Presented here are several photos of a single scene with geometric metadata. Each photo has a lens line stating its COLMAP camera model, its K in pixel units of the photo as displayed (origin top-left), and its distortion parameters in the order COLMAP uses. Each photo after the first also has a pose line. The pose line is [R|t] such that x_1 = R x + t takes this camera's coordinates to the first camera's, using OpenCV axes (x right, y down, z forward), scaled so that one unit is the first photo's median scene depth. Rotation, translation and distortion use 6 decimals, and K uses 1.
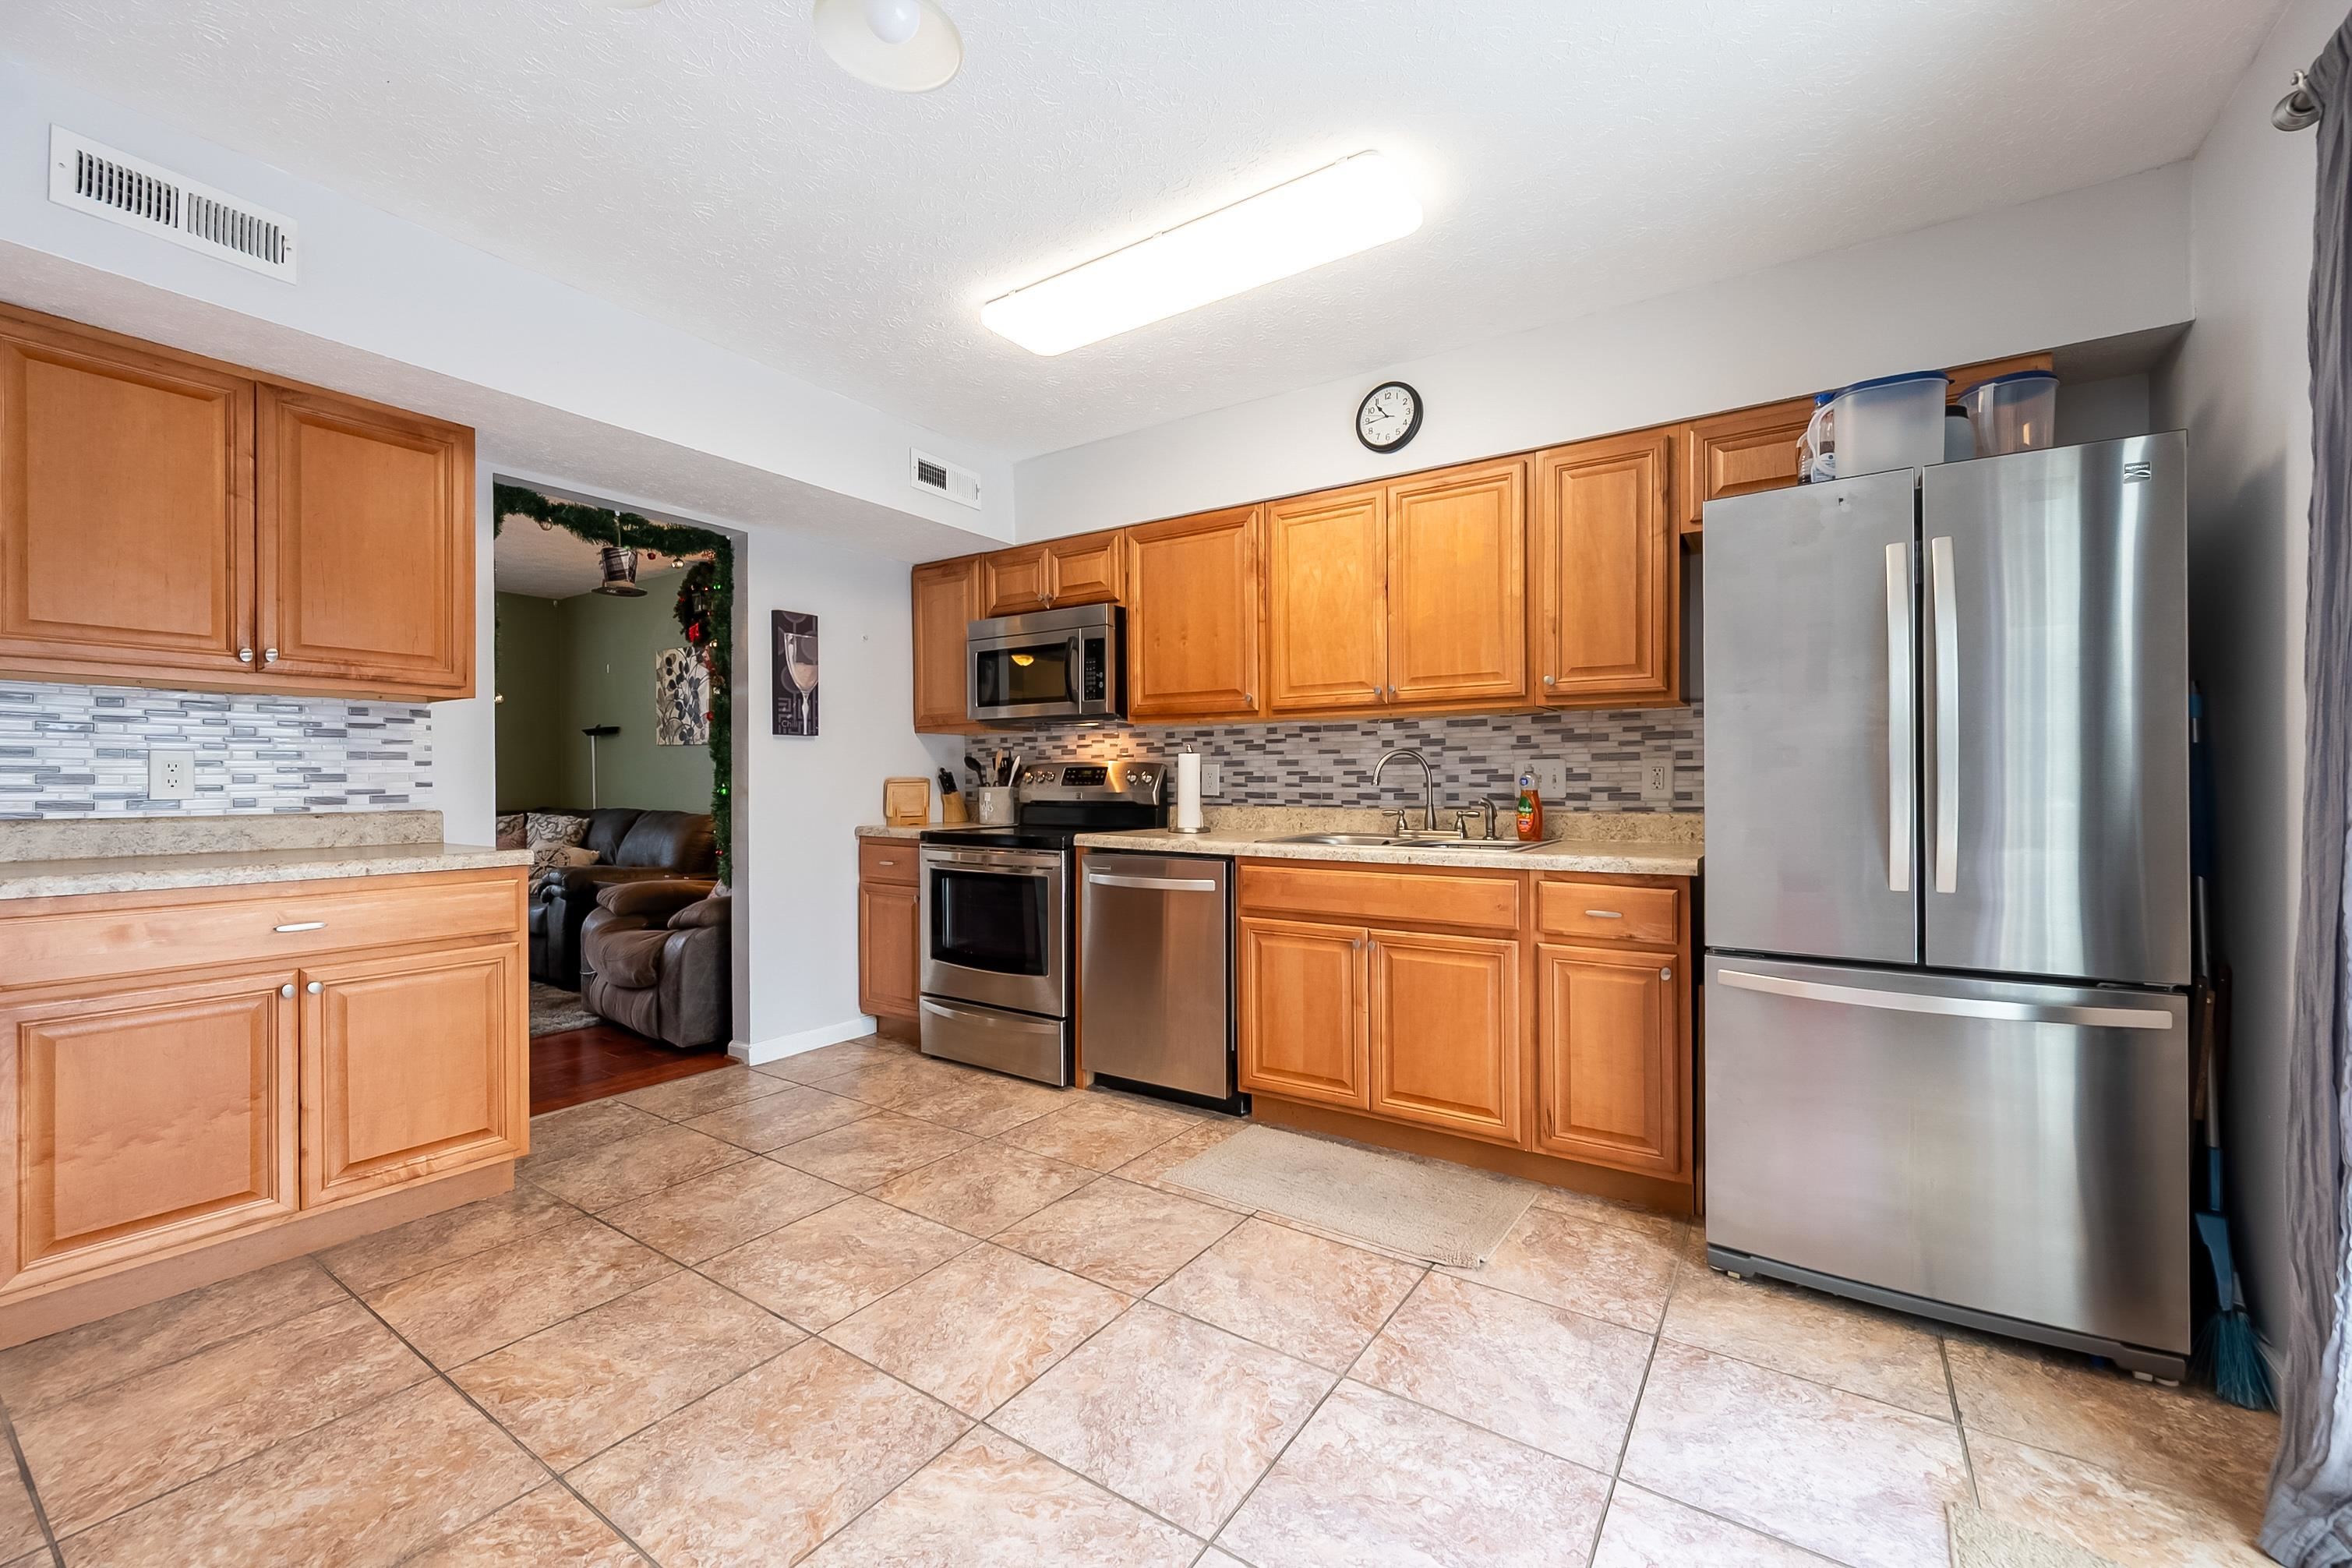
lens RADIAL K [[945.2, 0, 1181.1], [0, 945.2, 785.3], [0, 0, 1]] dist [0.001039, 0.000127]
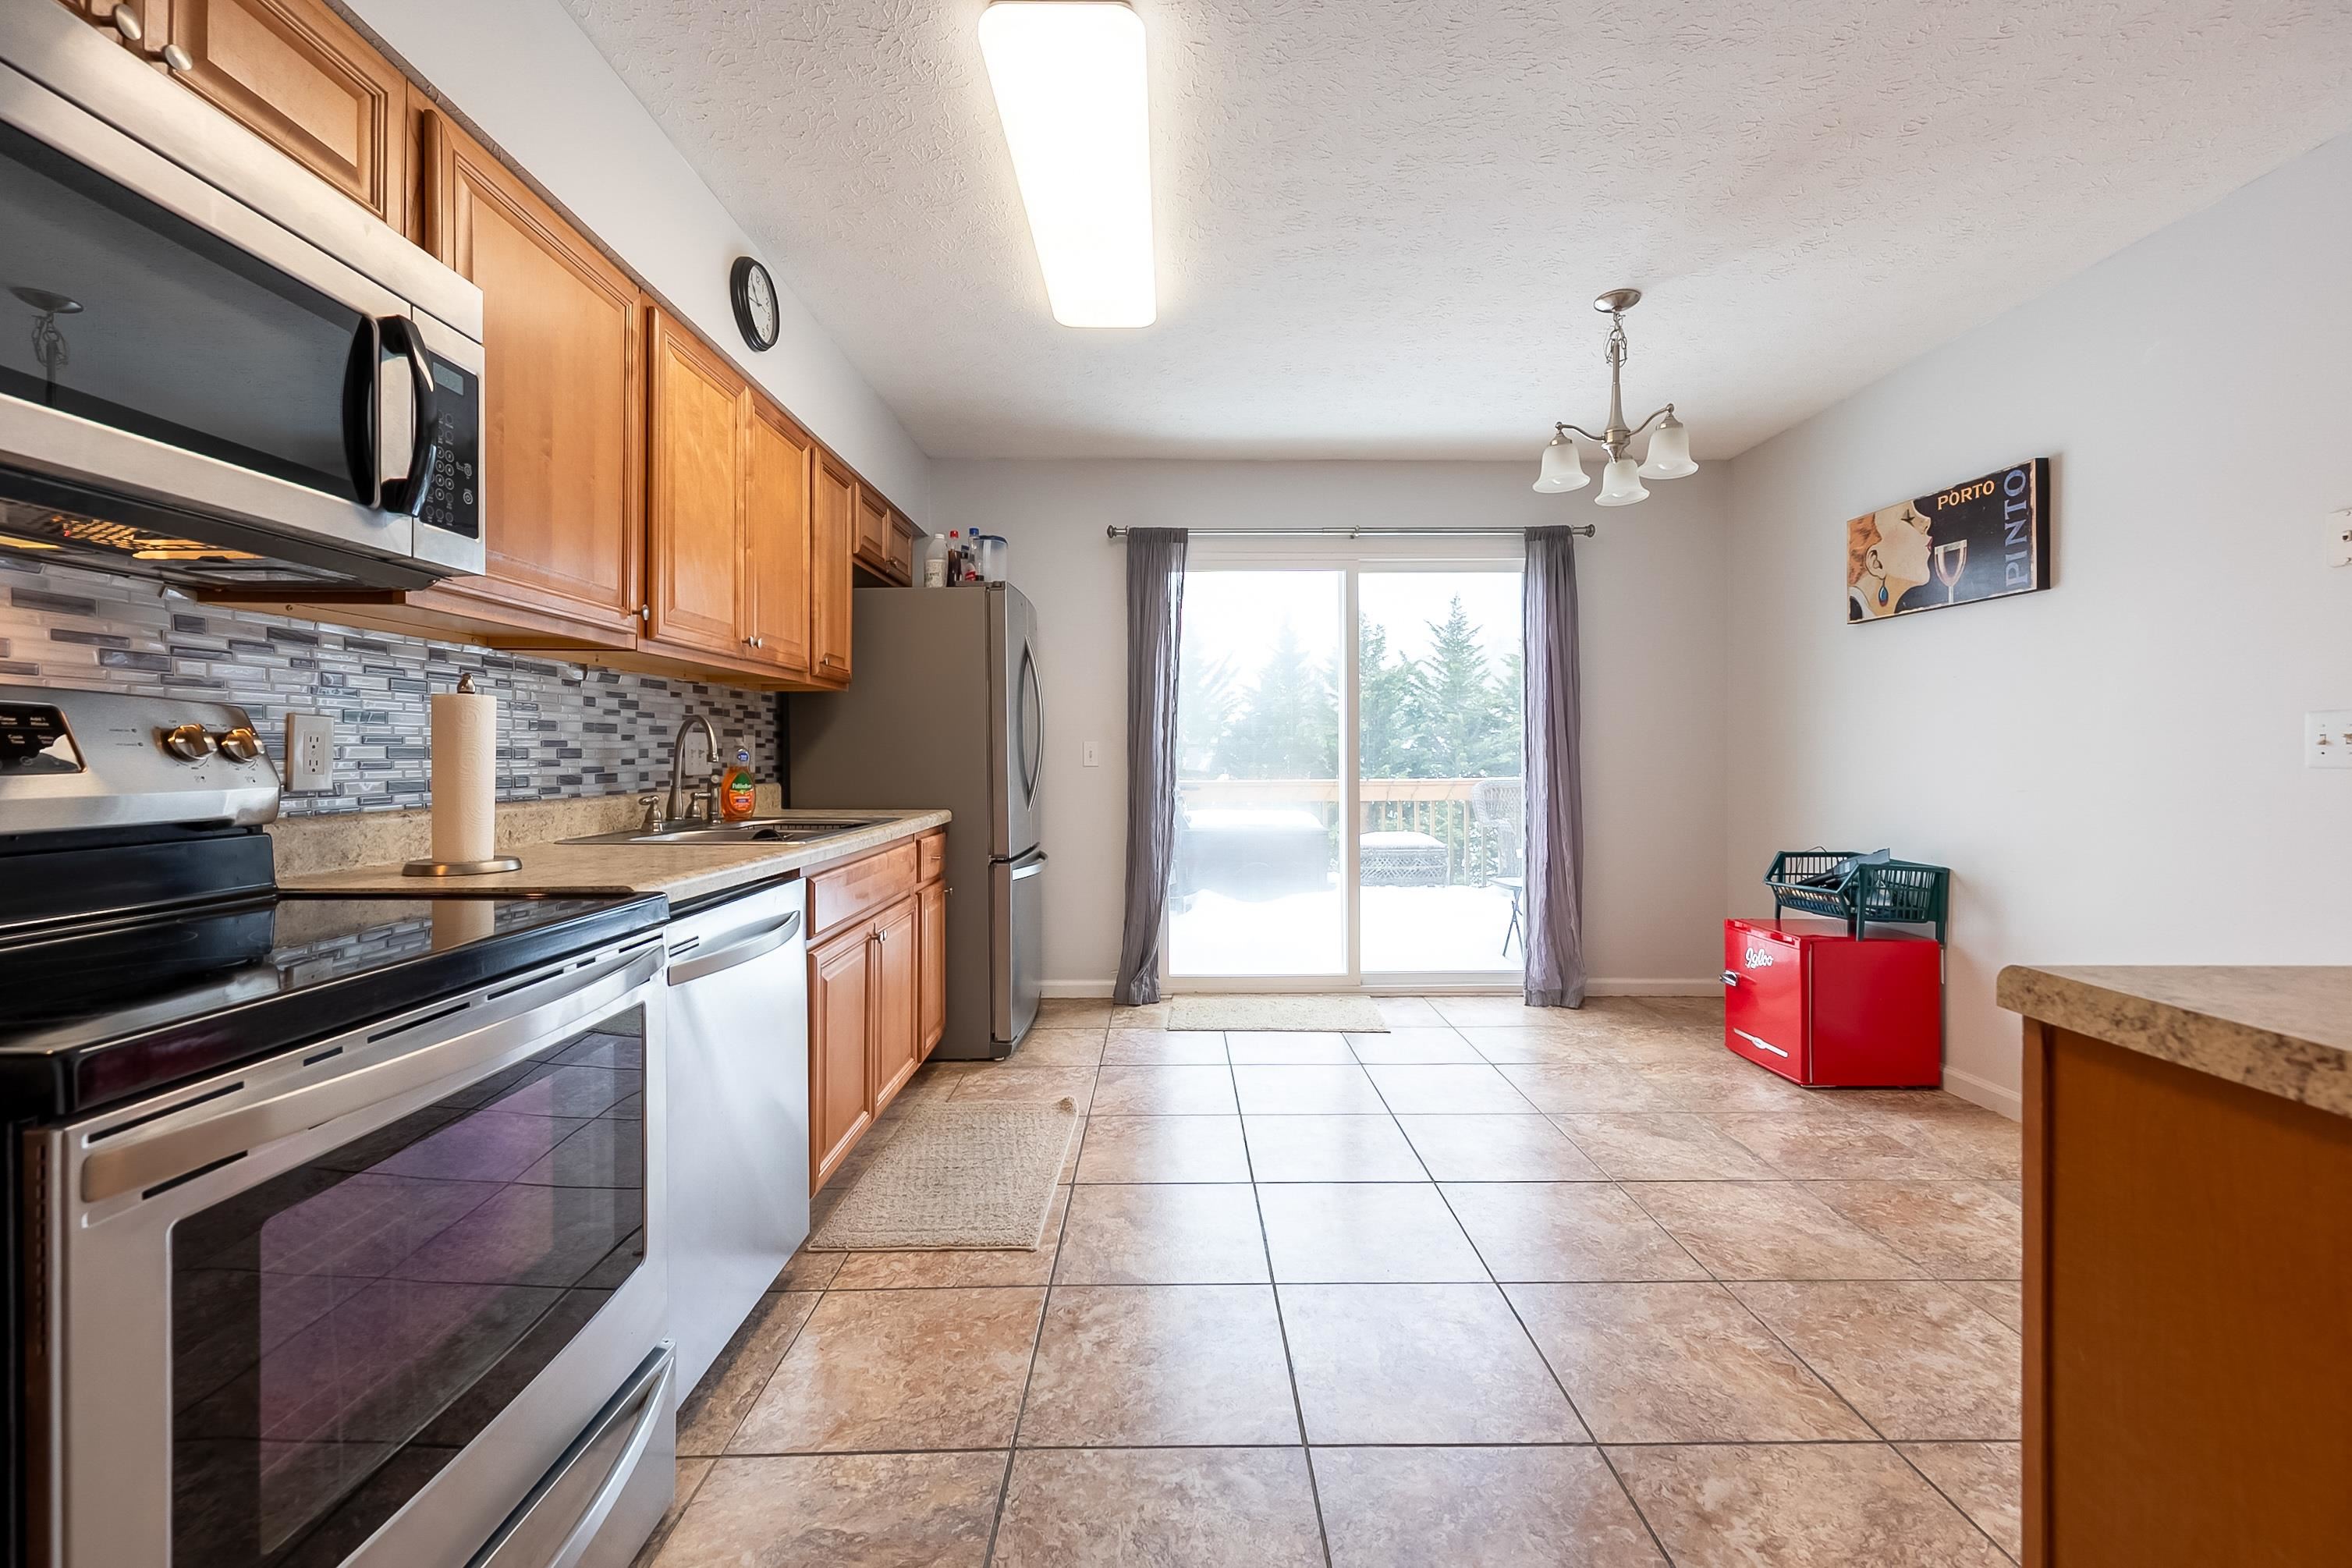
lens RADIAL K [[944.6, 0, 1177.0], [0, 944.6, 758.1], [0, 0, 1]] dist [0.000965, 0.000114]
pose [[-0.562142, -0.000355, 0.827041, -0.719318], [0.006541, 0.999967, 0.004875, -0.004753], [-0.827015, 0.008150, -0.562121, 1.280120]]
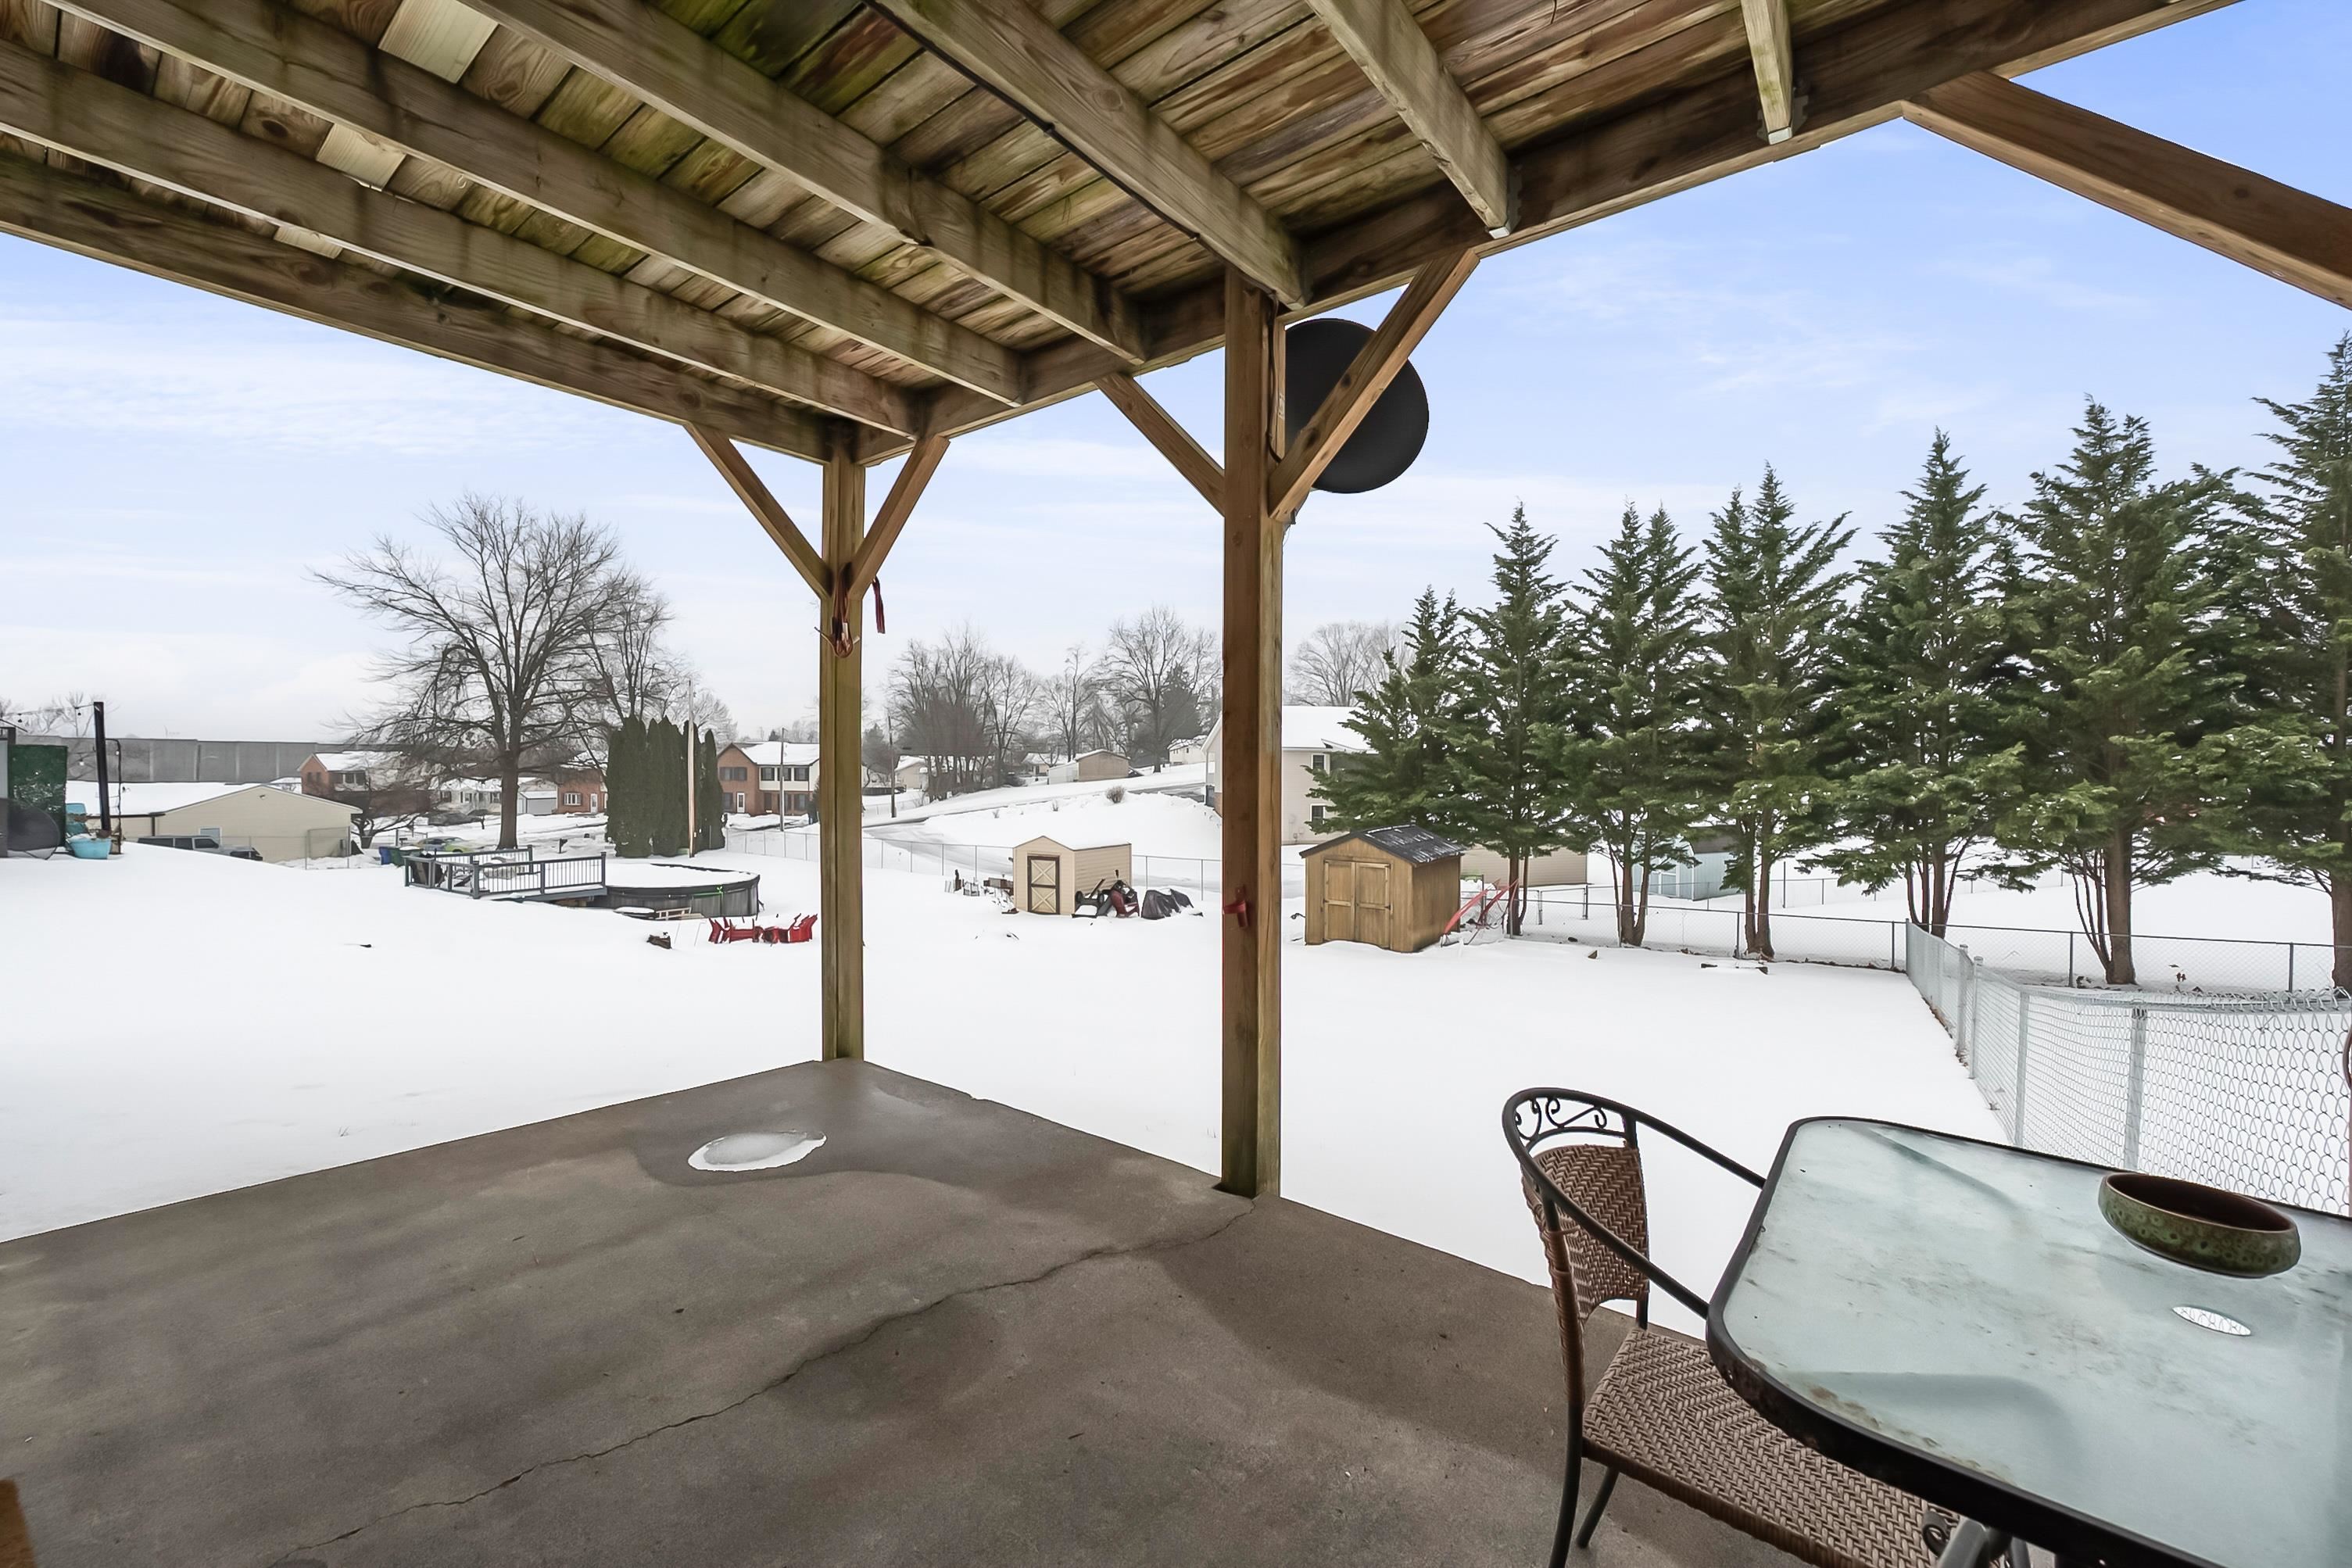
lens RADIAL K [[940.1, 0, 1178.2], [0, 940.1, 778.3], [0, 0, 1]] dist [0.000508, 0.000446]
pose [[0.074854, -0.005588, 0.997179, 0.071713], [-0.005026, 0.999969, 0.005981, 1.016967], [-0.997182, -0.005460, 0.074824, -0.819055]]
